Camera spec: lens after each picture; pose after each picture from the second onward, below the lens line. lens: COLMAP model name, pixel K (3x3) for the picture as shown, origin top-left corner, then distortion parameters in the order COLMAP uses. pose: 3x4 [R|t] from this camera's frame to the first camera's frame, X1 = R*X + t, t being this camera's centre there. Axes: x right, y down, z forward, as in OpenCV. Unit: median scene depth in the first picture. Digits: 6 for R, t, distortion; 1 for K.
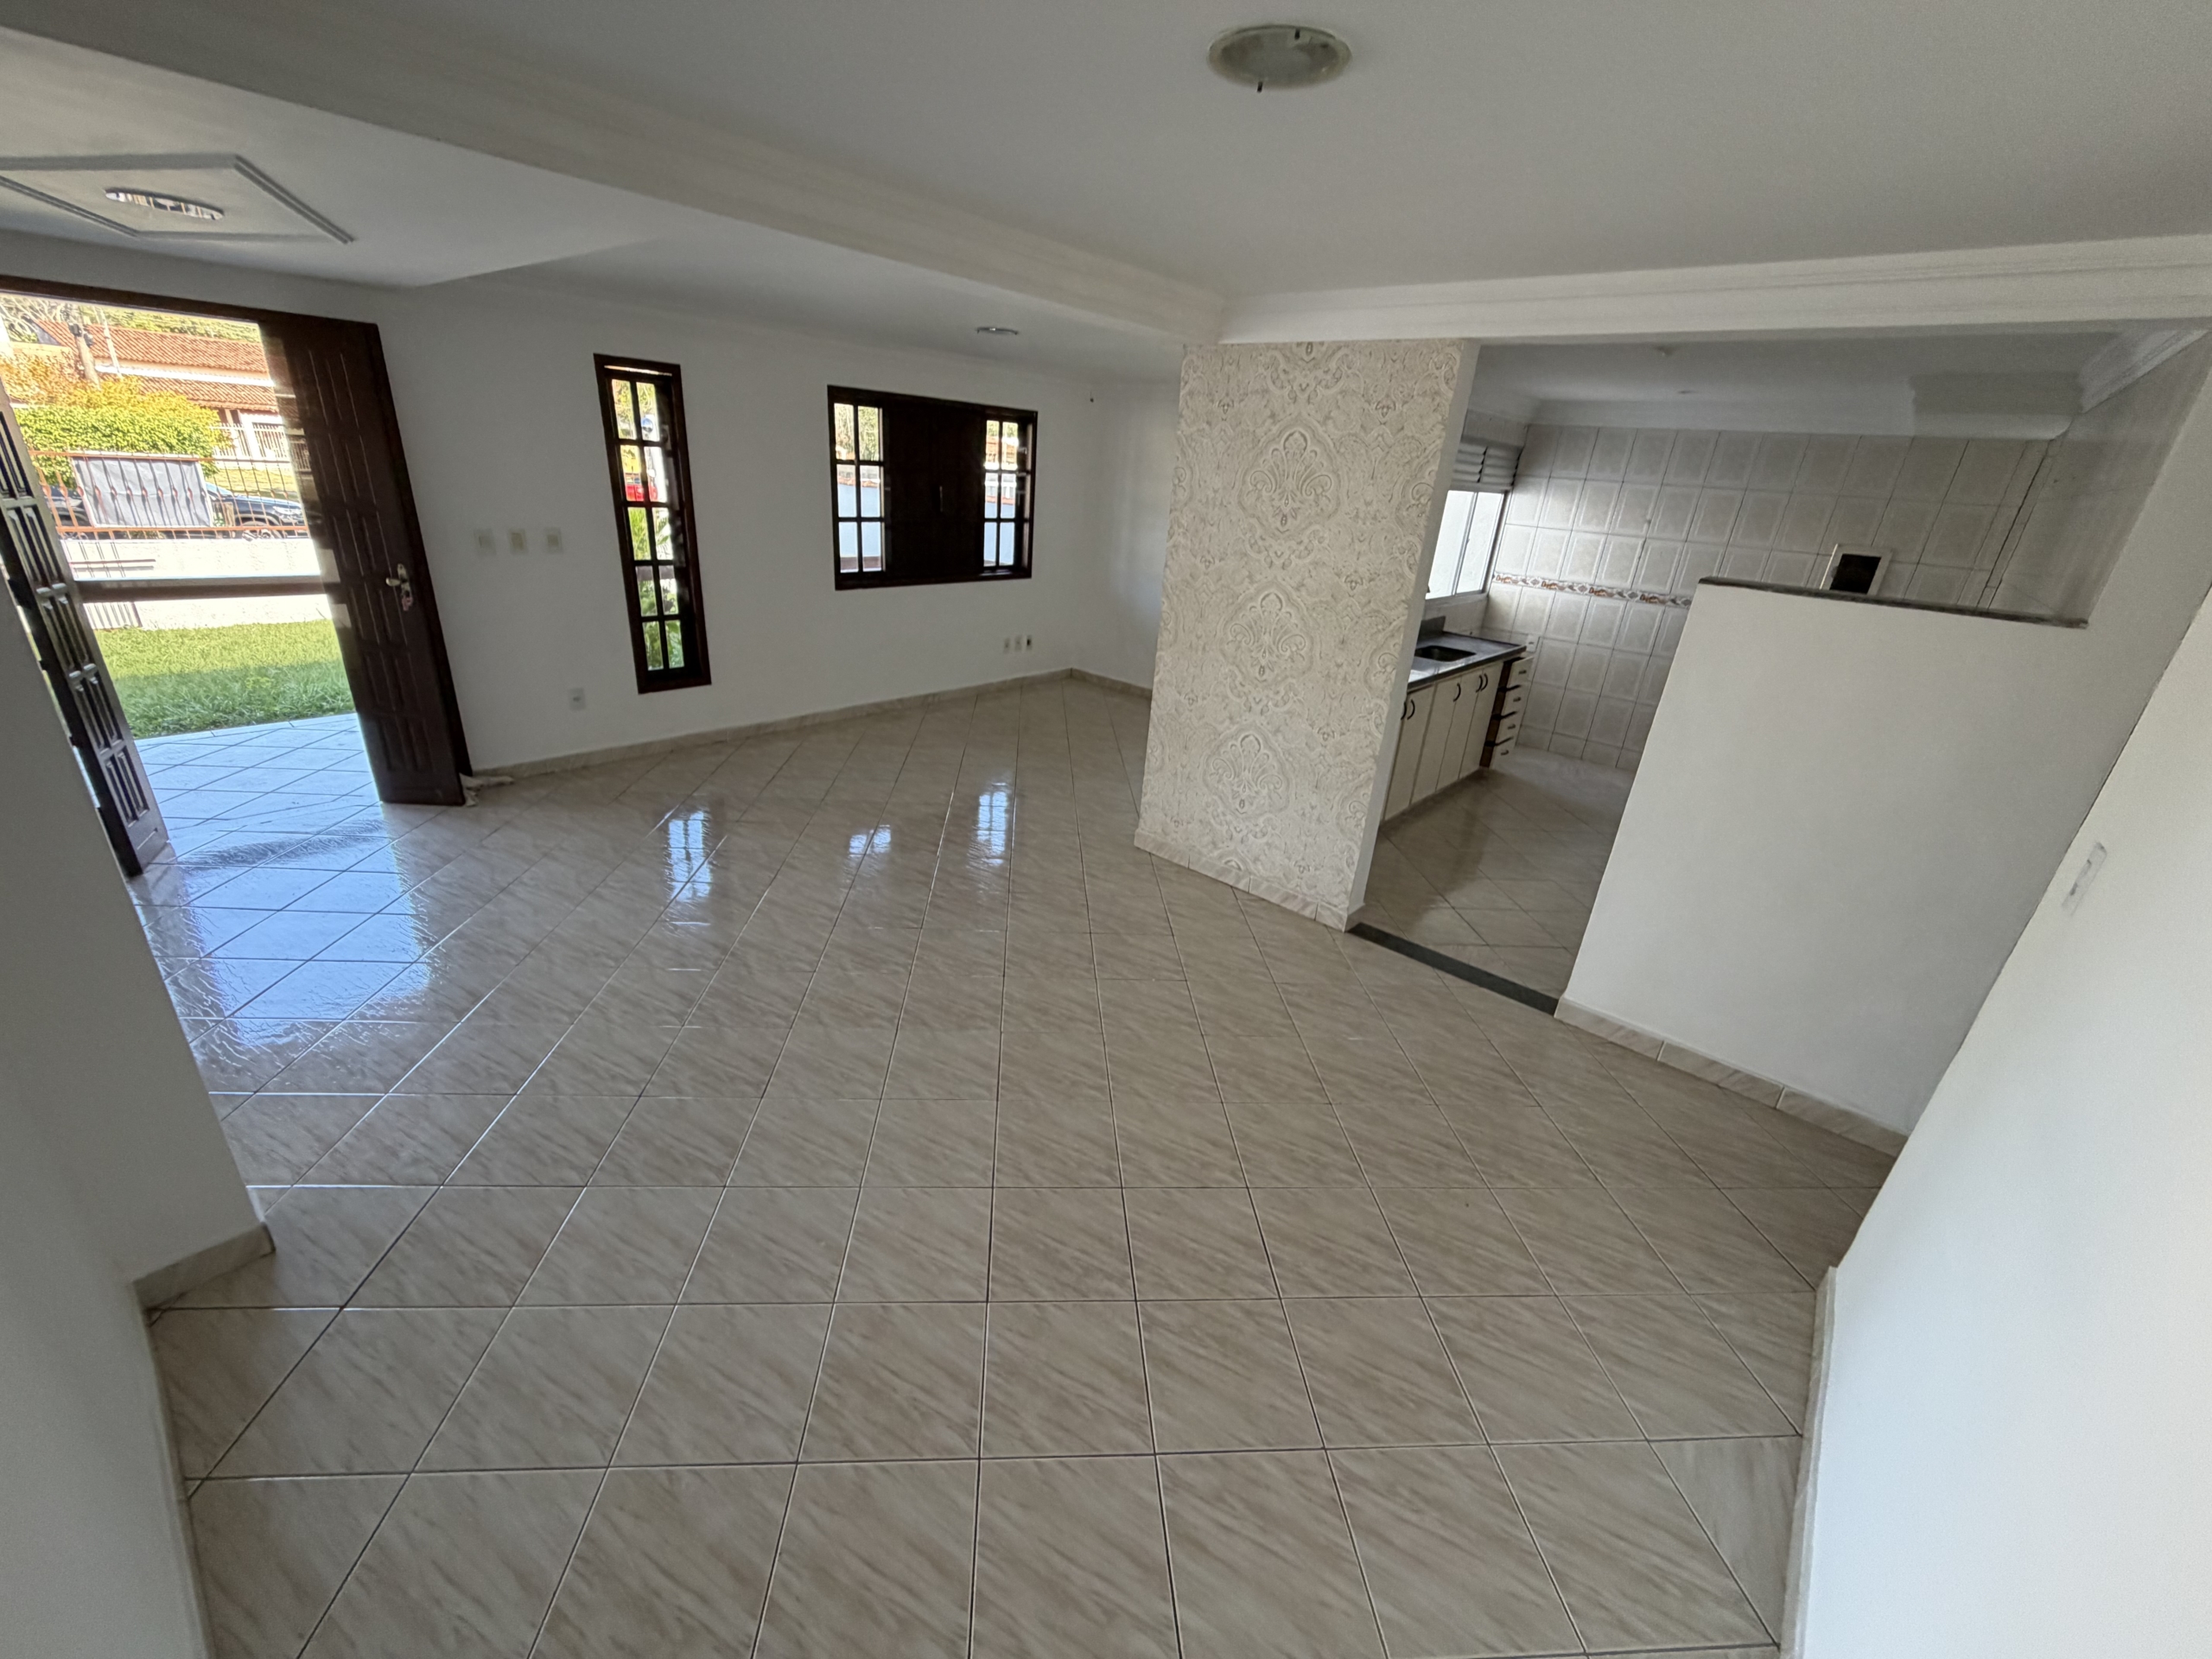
lens RADIAL K [[875.4, 0, 1099.7], [0, 875.4, 827.8], [0, 0, 1]] dist [0.000135, -0.000264]
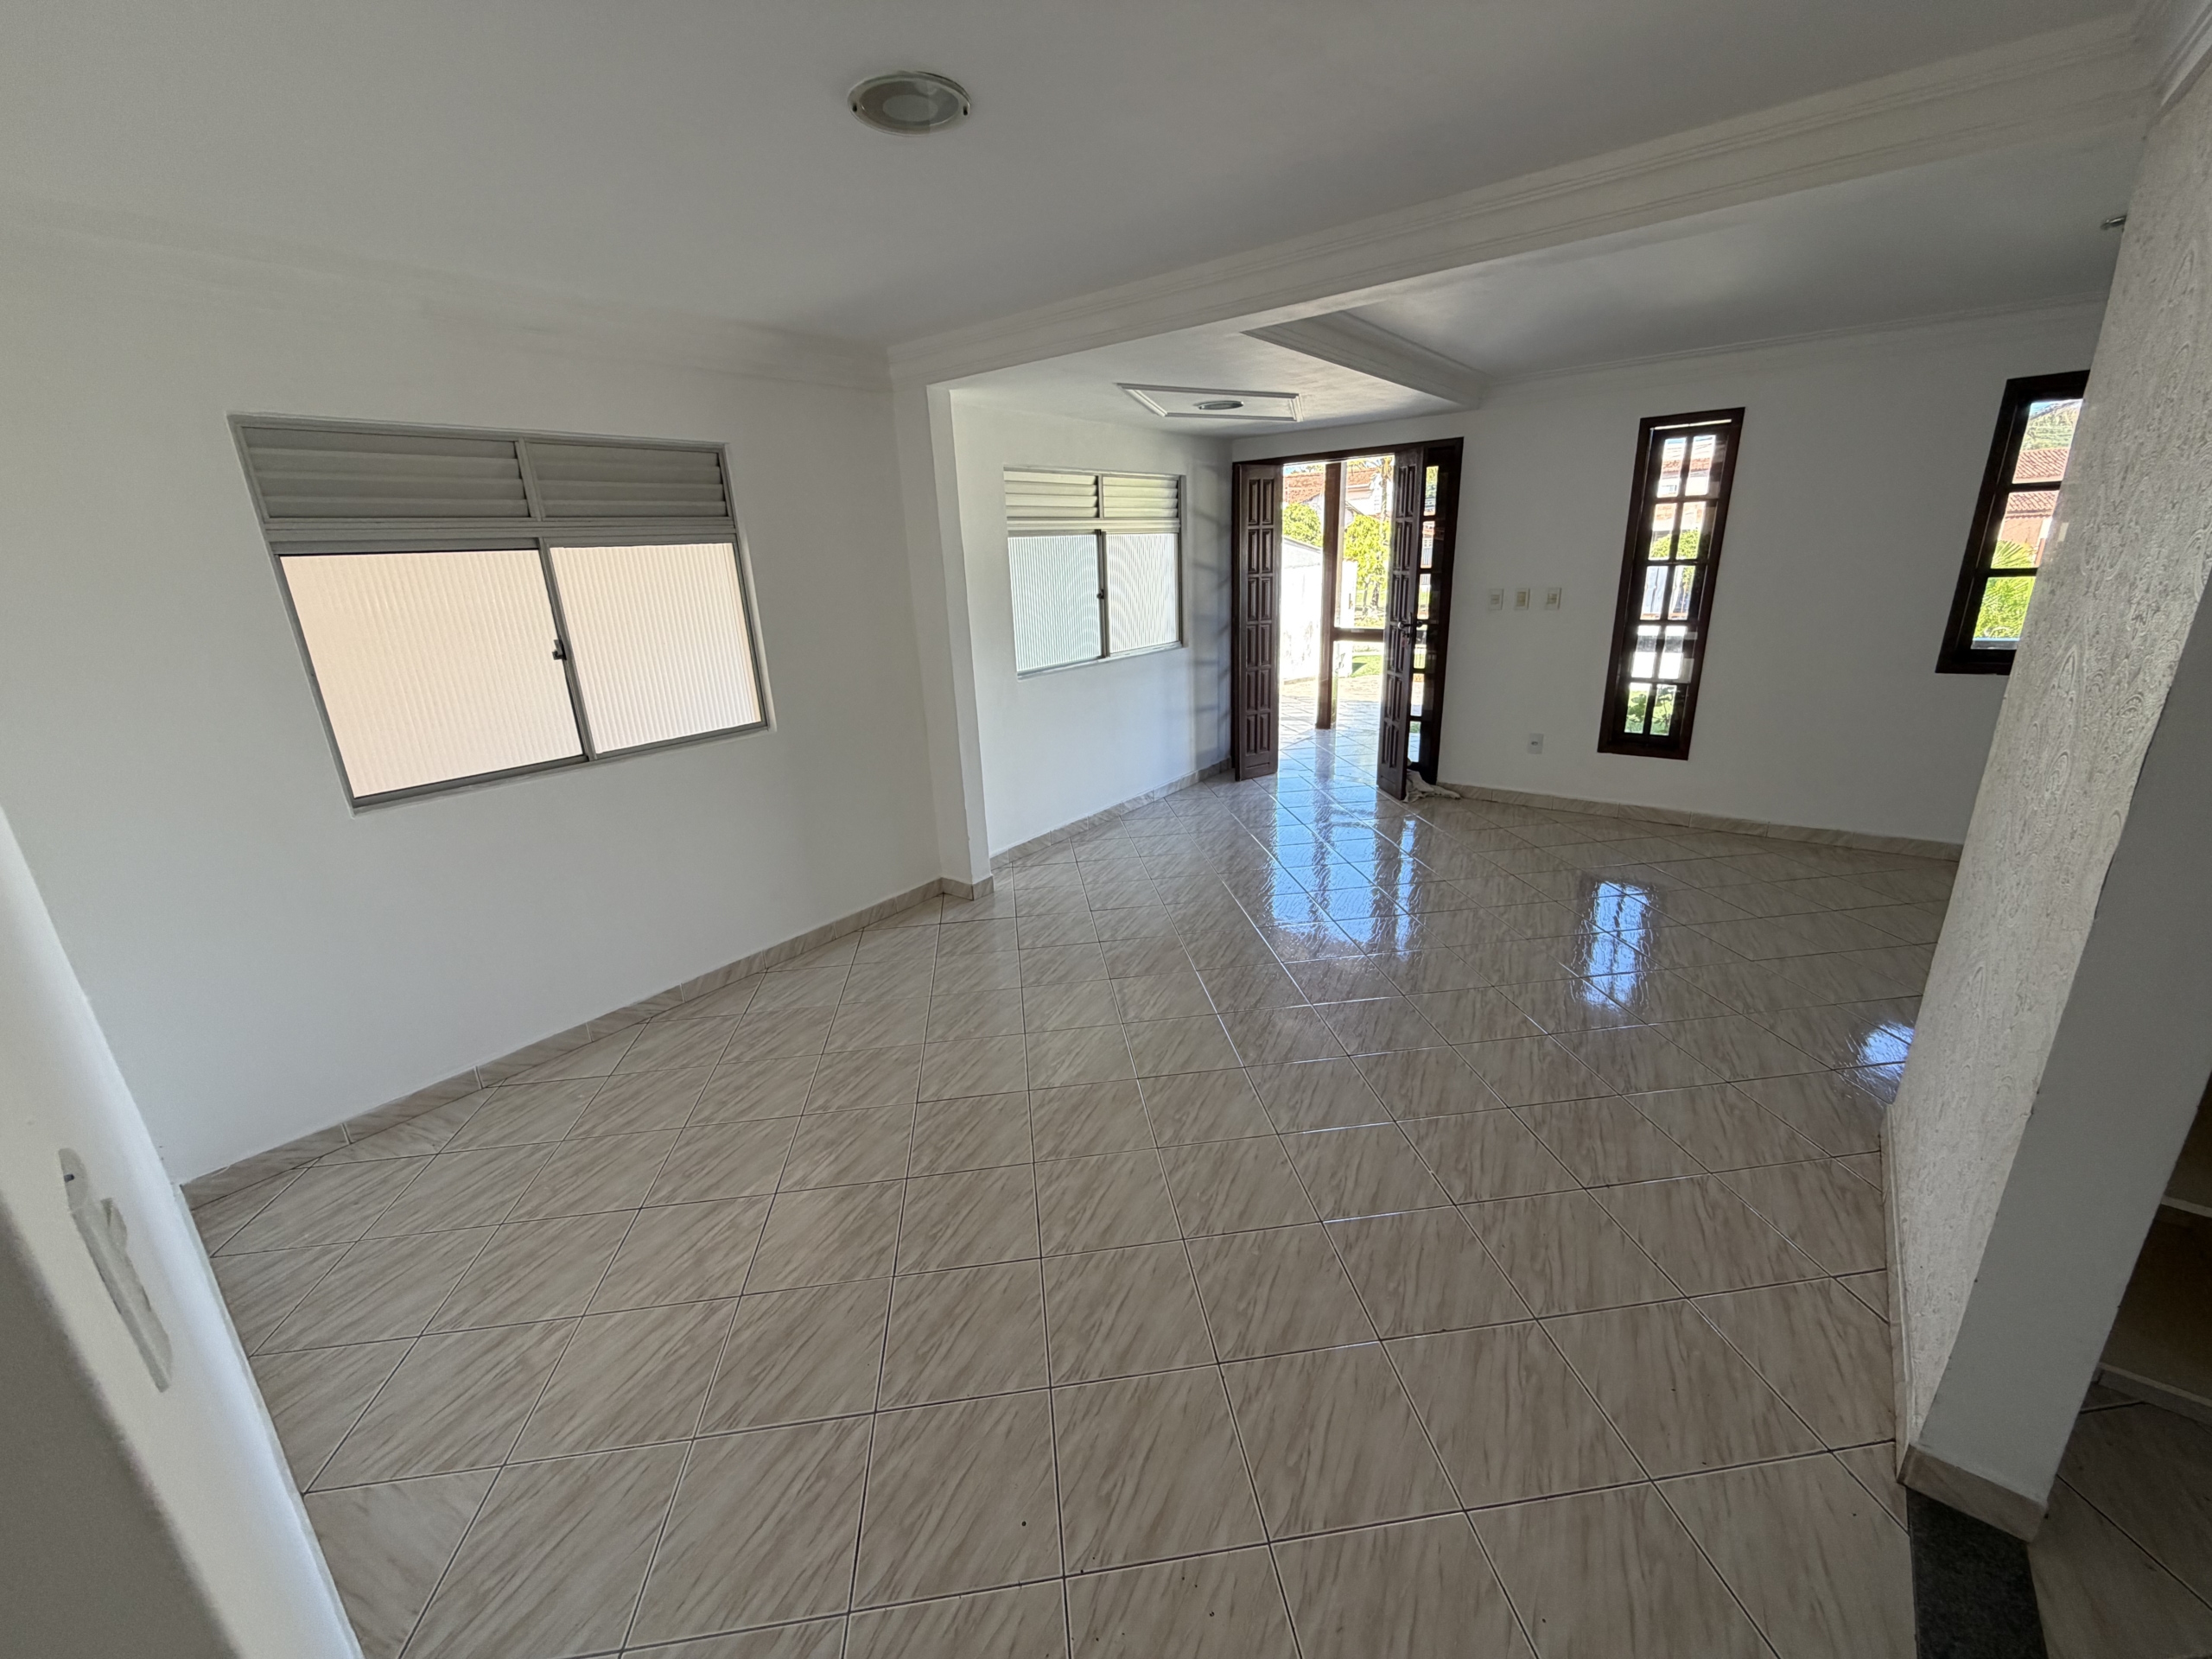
lens RADIAL K [[868.5, 0, 1101.2], [0, 868.5, 832.3], [0, 0, 1]] dist [-0.001103, 0.000198]
pose [[0.056263, 0.238491, -0.969514, 0.479780], [-0.338247, 0.918181, 0.206234, -0.093937], [0.939374, 0.316332, 0.132328, 0.424328]]
